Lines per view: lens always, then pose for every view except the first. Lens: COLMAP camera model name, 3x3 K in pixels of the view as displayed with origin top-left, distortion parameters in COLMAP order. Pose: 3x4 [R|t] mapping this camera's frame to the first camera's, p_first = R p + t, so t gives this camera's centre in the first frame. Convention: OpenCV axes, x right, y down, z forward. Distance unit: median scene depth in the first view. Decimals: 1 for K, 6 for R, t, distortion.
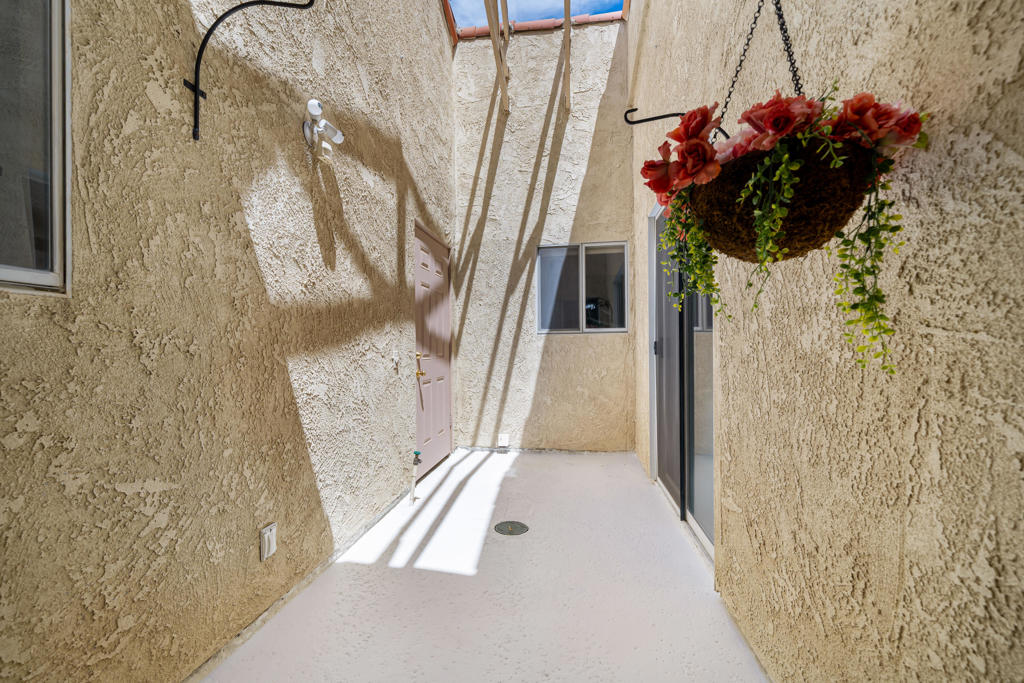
lens RADIAL K [[419.3, 0, 507.4], [0, 419.3, 346.1], [0, 0, 1]] dist [0.001538, 0.000362]
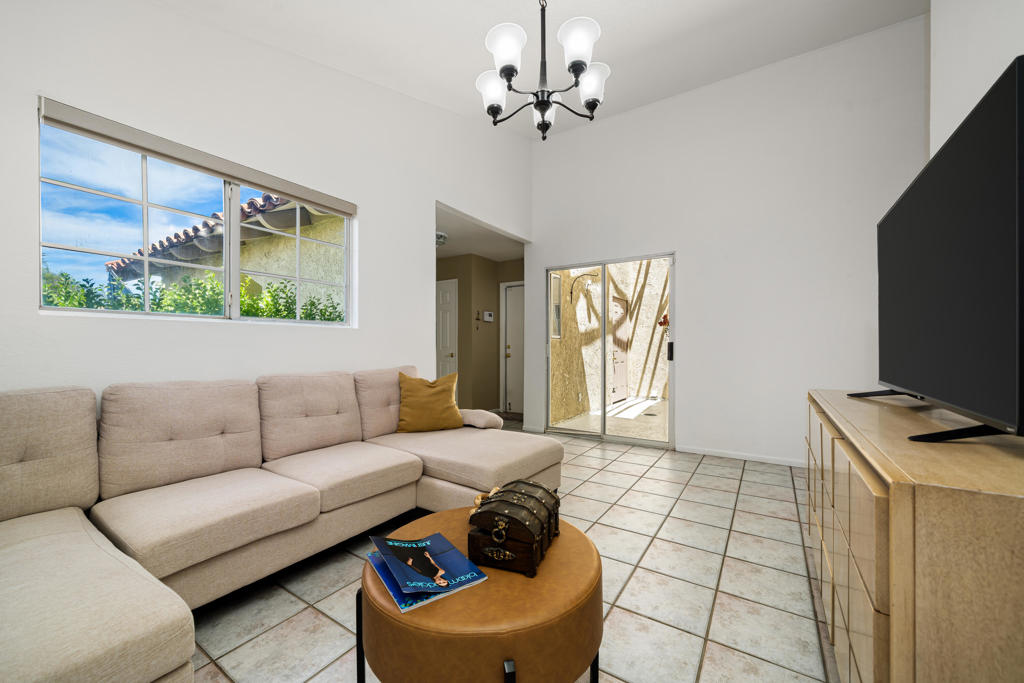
lens RADIAL K [[380.4, 0, 507.6], [0, 380.4, 339.9], [0, 0, 1]] dist [-0.004847, -0.000207]
pose [[0.916818, 0.016574, -0.398962, 0.086000], [-0.013910, 0.999857, 0.009571, -0.039830], [0.399064, -0.003225, 0.916917, -1.103240]]
